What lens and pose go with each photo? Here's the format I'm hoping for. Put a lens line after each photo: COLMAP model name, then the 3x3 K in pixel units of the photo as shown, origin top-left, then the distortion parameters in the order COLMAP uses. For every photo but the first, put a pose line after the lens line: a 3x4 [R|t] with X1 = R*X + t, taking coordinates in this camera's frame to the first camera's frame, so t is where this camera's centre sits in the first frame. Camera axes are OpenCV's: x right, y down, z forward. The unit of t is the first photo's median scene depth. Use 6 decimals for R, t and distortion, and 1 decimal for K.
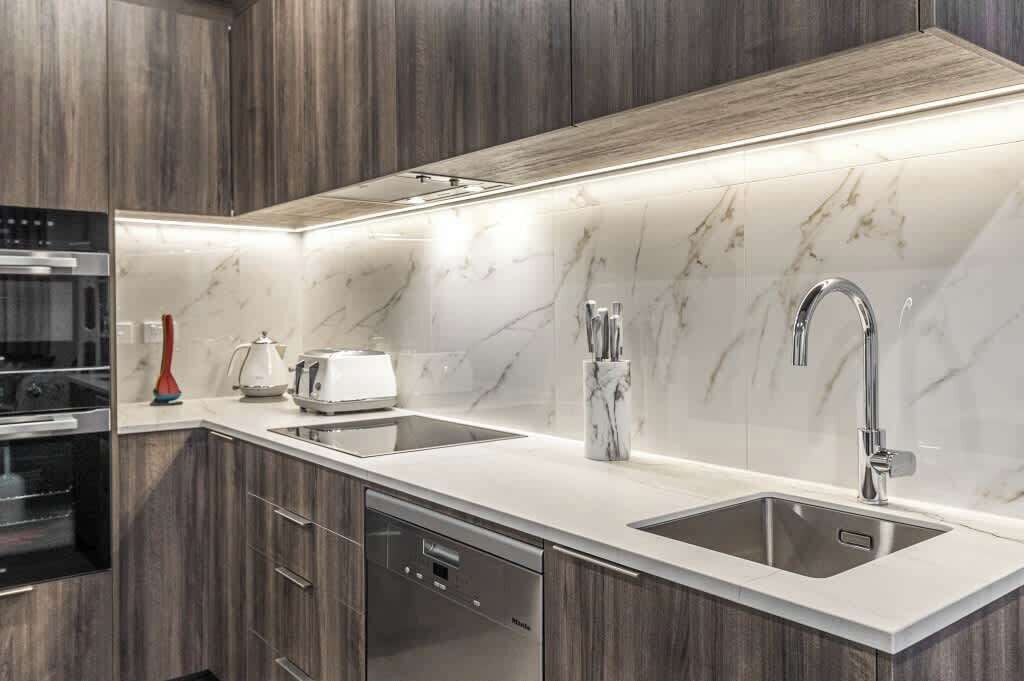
lens RADIAL K [[812.5, 0, 510.9], [0, 812.5, 339.3], [0, 0, 1]] dist [0.005746, 0.004424]
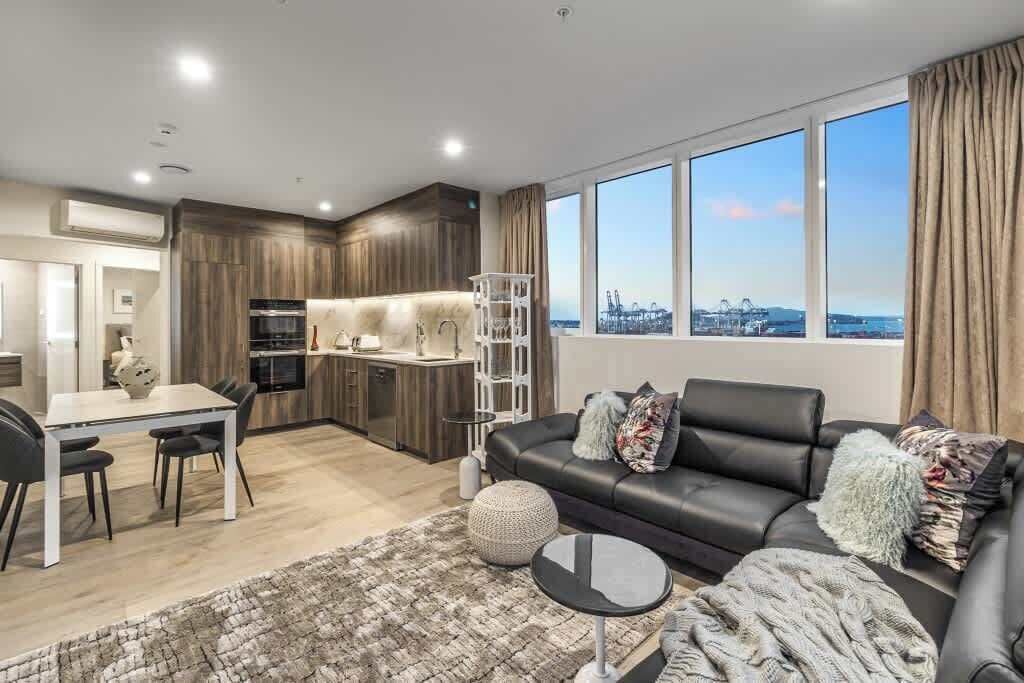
lens RADIAL K [[467.1, 0, 520.6], [0, 467.1, 325.6], [0, 0, 1]] dist [0.003986, 0.000496]
pose [[0.994804, 0.000932, 0.101801, 0.327024], [0.001386, 0.999741, -0.022700, 0.024342], [-0.101796, 0.022723, 0.994546, -1.390129]]
